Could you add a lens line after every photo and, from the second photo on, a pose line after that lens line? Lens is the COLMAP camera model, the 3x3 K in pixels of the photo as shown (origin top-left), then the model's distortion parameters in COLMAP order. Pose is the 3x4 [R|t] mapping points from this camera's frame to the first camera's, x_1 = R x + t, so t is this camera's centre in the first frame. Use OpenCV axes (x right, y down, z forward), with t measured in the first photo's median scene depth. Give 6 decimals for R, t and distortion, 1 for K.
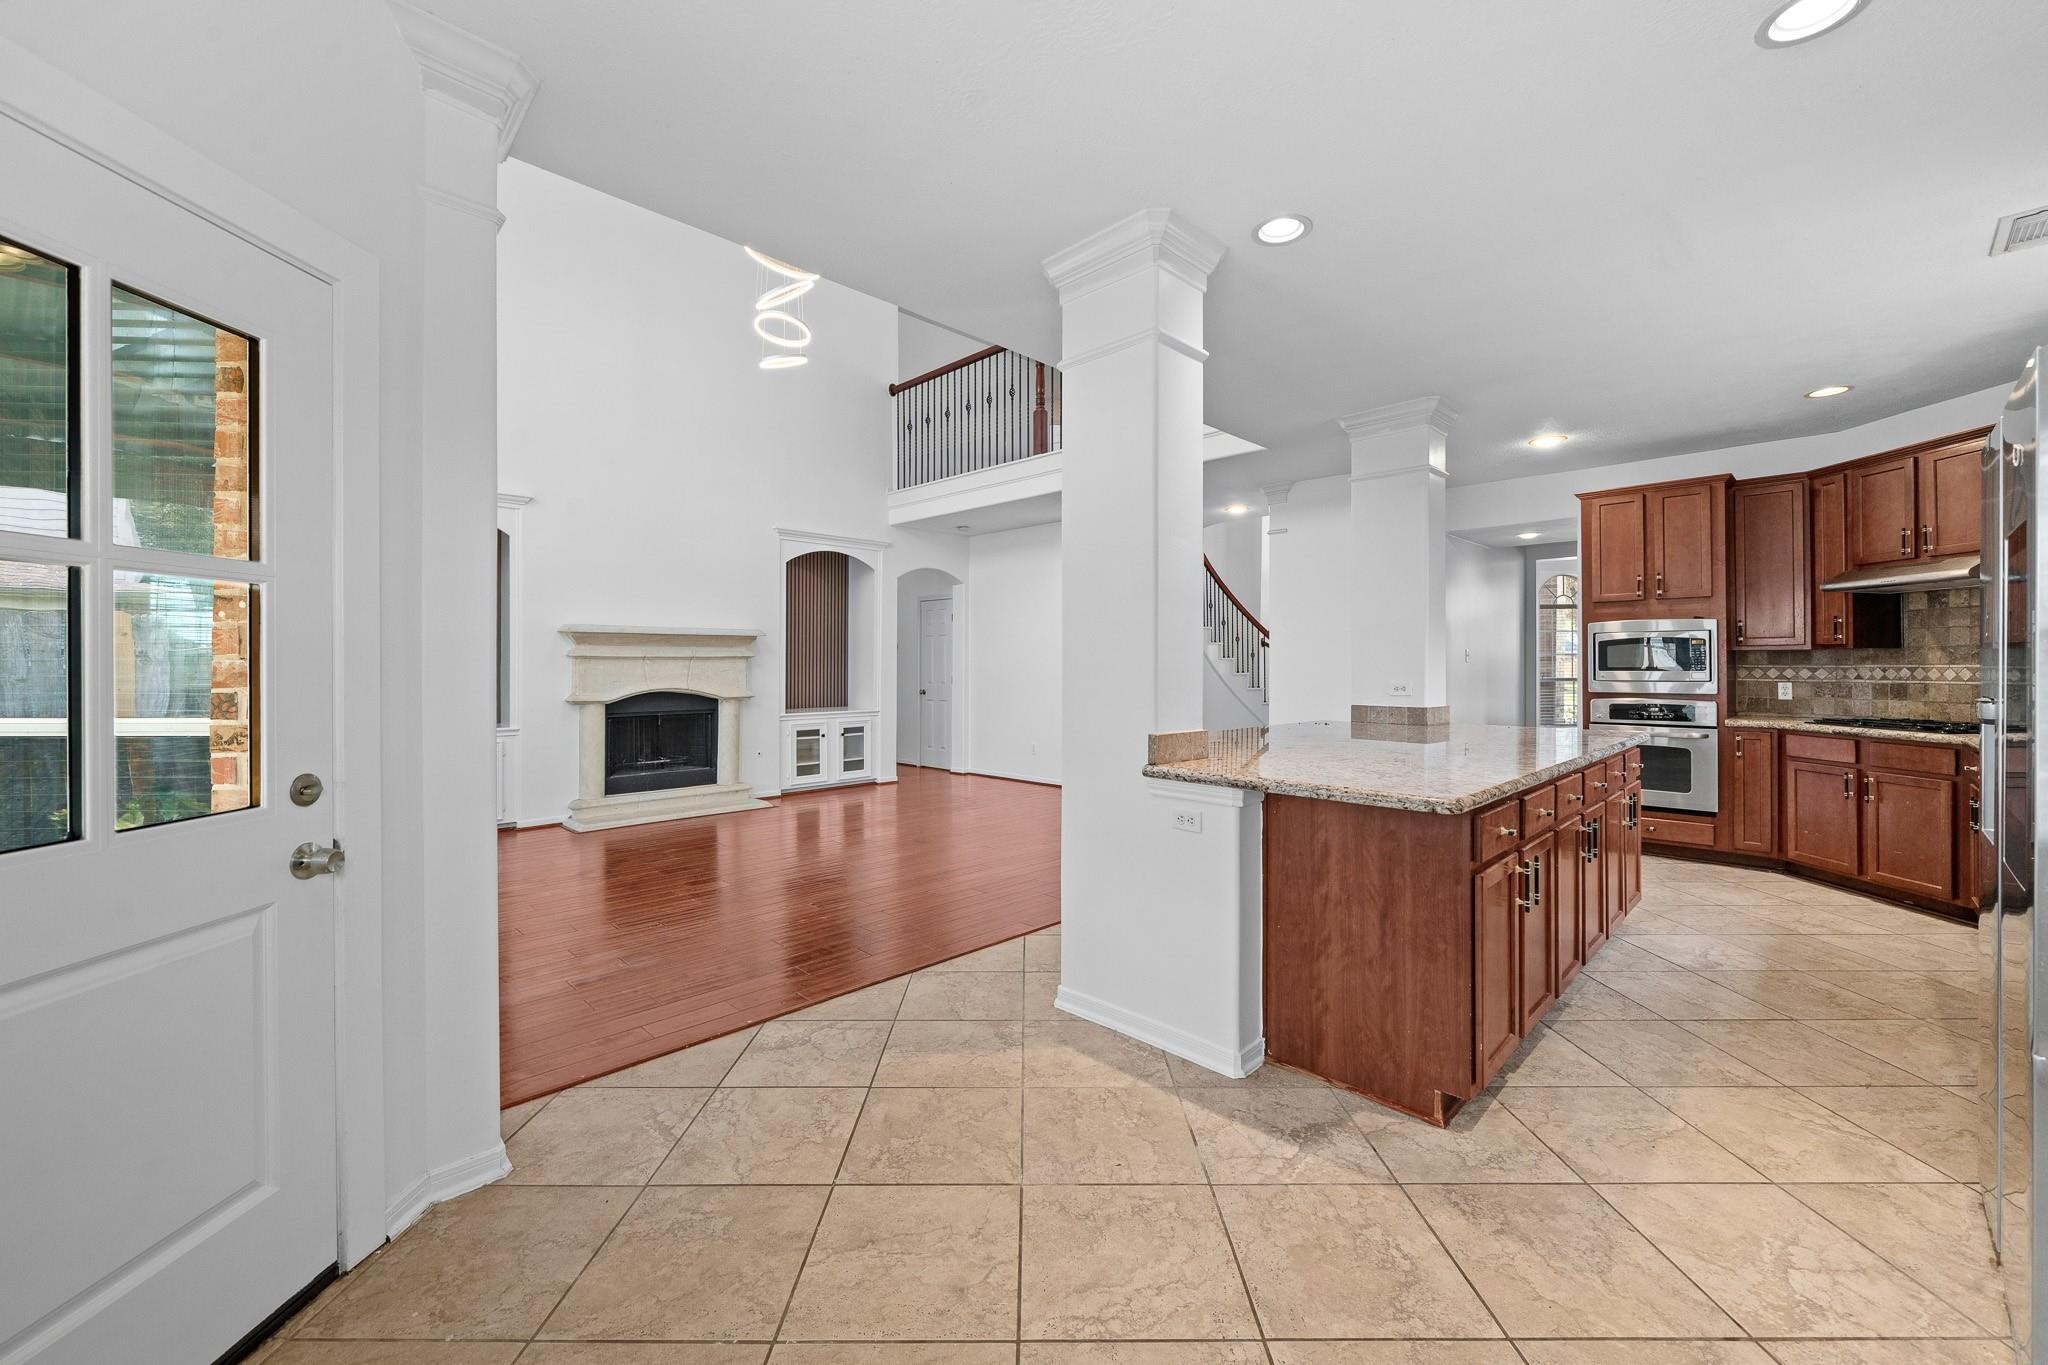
lens RADIAL K [[810.0, 0, 1029.8], [0, 810.0, 663.3], [0, 0, 1]] dist [-0.001828, -0.000728]
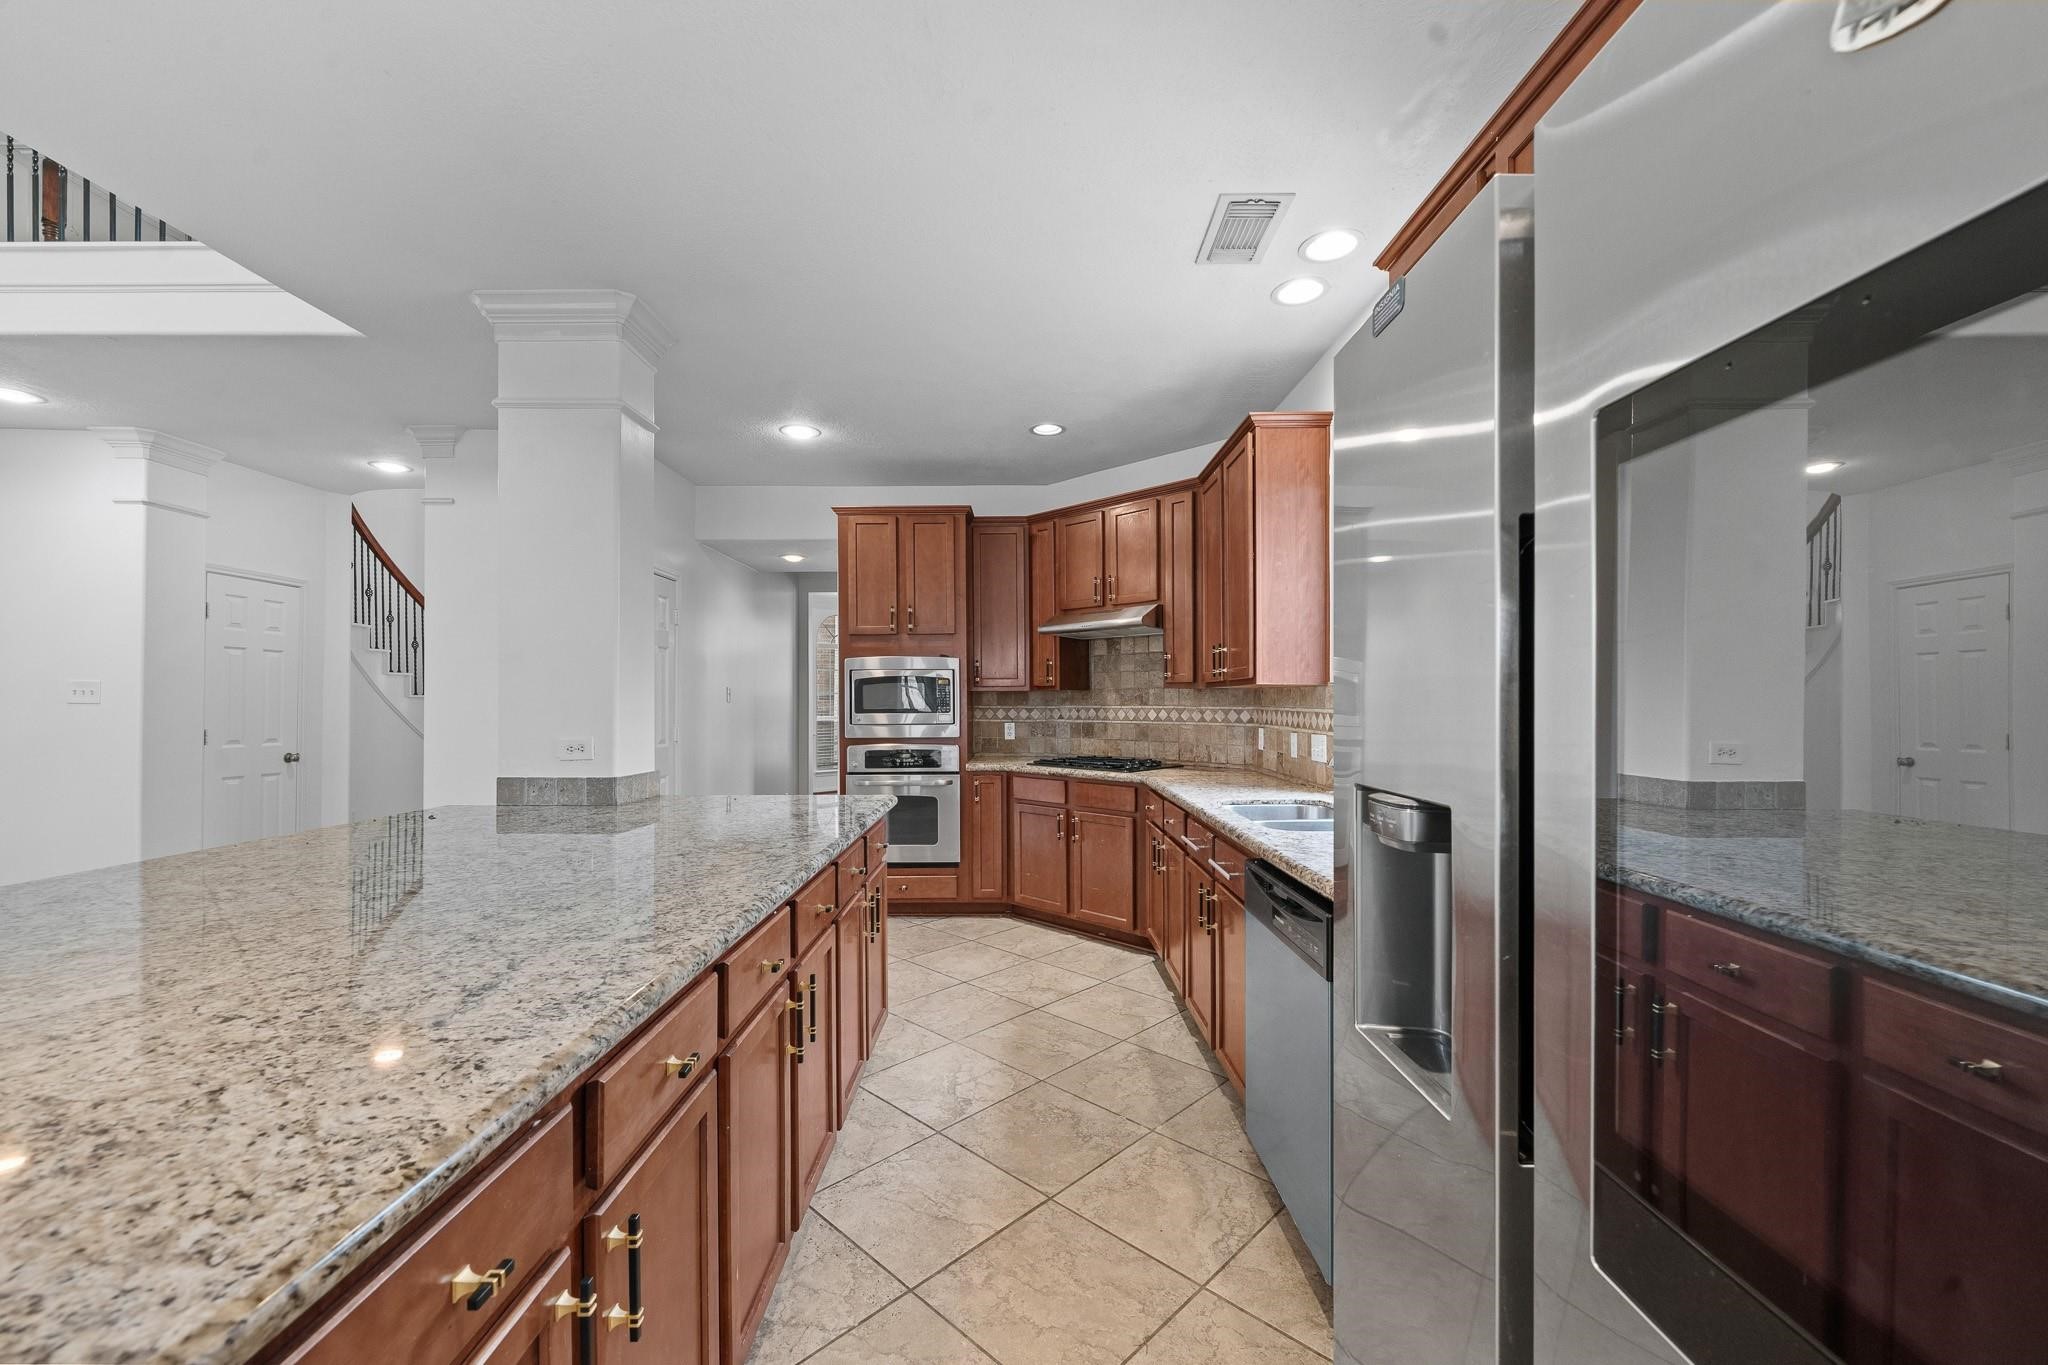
lens RADIAL K [[810.0, 0, 1023.6], [0, 810.0, 697.2], [0, 0, 1]] dist [-0.001828, -0.000728]
pose [[0.702515, 0.001951, 0.711667, 0.233537], [0.000897, 0.999993, -0.003626, -0.005432], [-0.711669, 0.003186, 0.702508, 0.287145]]
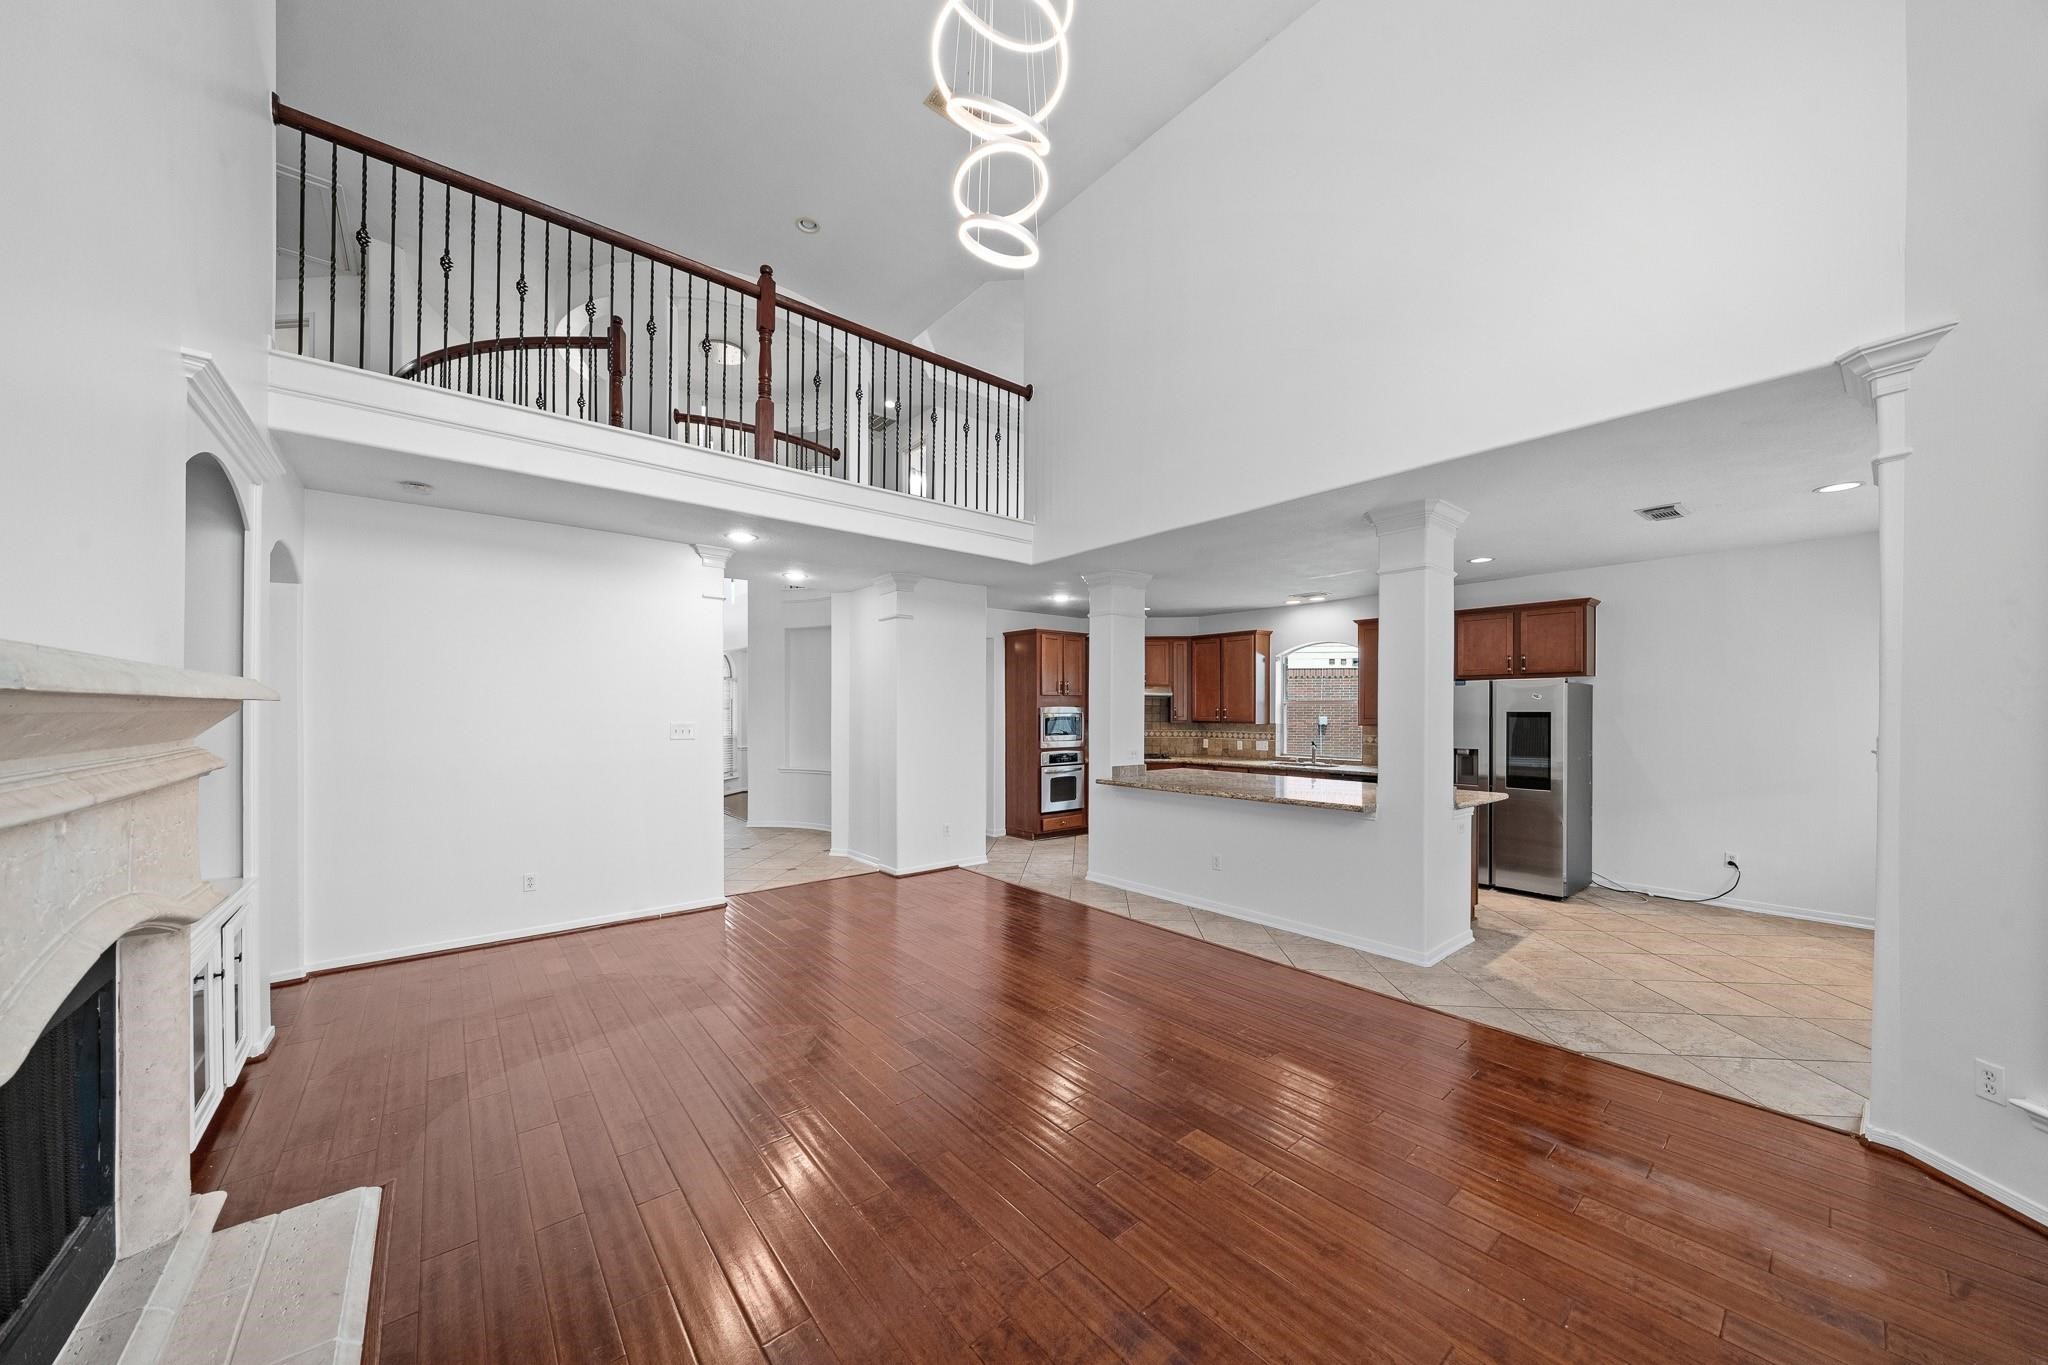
lens RADIAL K [[705.4, 0, 1031.3], [0, 705.4, 703.2], [0, 0, 1]] dist [-0.002060, -0.000067]
pose [[0.088363, 0.011194, 0.996025, -0.857948], [-0.003811, 0.999933, -0.010900, -0.047025], [-0.996081, -0.002833, 0.088400, 0.997843]]
